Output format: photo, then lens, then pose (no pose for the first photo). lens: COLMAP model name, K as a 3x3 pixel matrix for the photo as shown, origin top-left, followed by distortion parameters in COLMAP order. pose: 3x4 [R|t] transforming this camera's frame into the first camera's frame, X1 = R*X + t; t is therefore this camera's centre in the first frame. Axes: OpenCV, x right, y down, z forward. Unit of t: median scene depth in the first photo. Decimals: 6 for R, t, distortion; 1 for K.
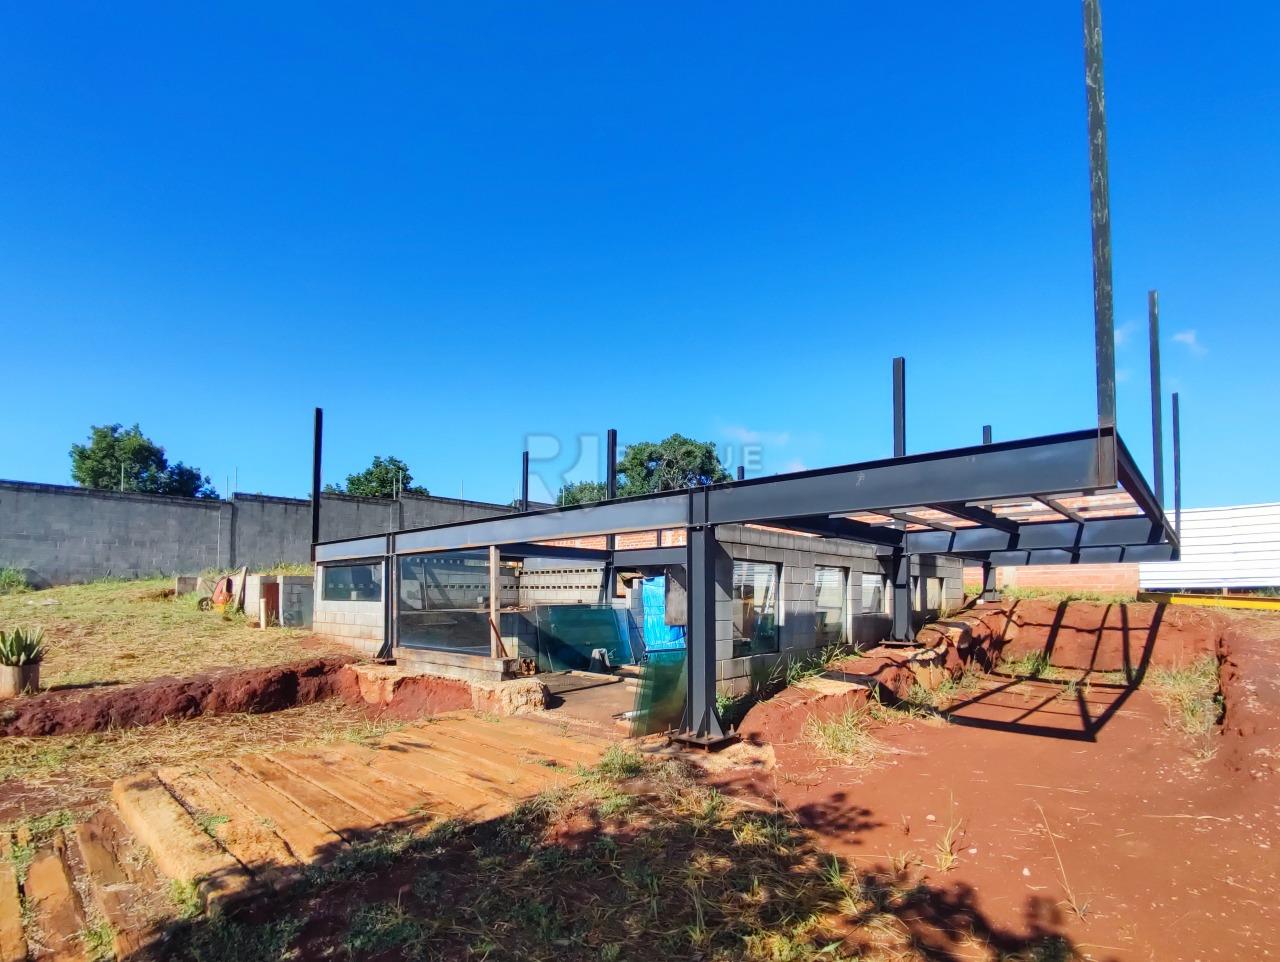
lens RADIAL K [[639.0, 0, 636.1], [0, 639.0, 571.2], [0, 0, 1]] dist [-0.005871, -0.001040]
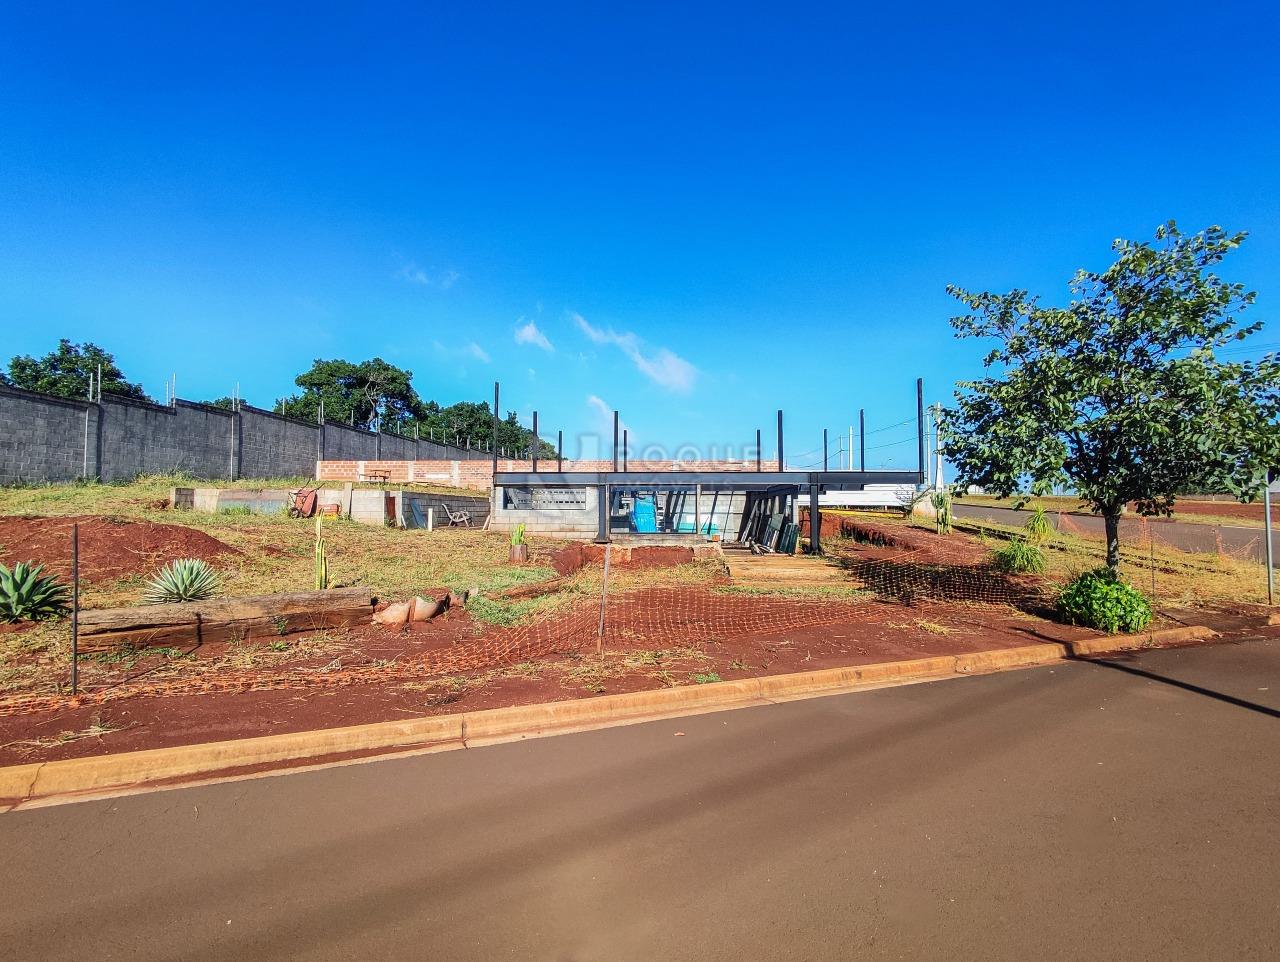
lens RADIAL K [[593.5, 0, 666.7], [0, 593.5, 502.8], [0, 0, 1]] dist [0.000771, -0.000090]
pose [[0.745260, 0.008896, 0.666715, -1.081401], [-0.024498, 0.999601, 0.014046, 0.001485], [-0.666324, -0.026802, 0.745180, -0.288831]]
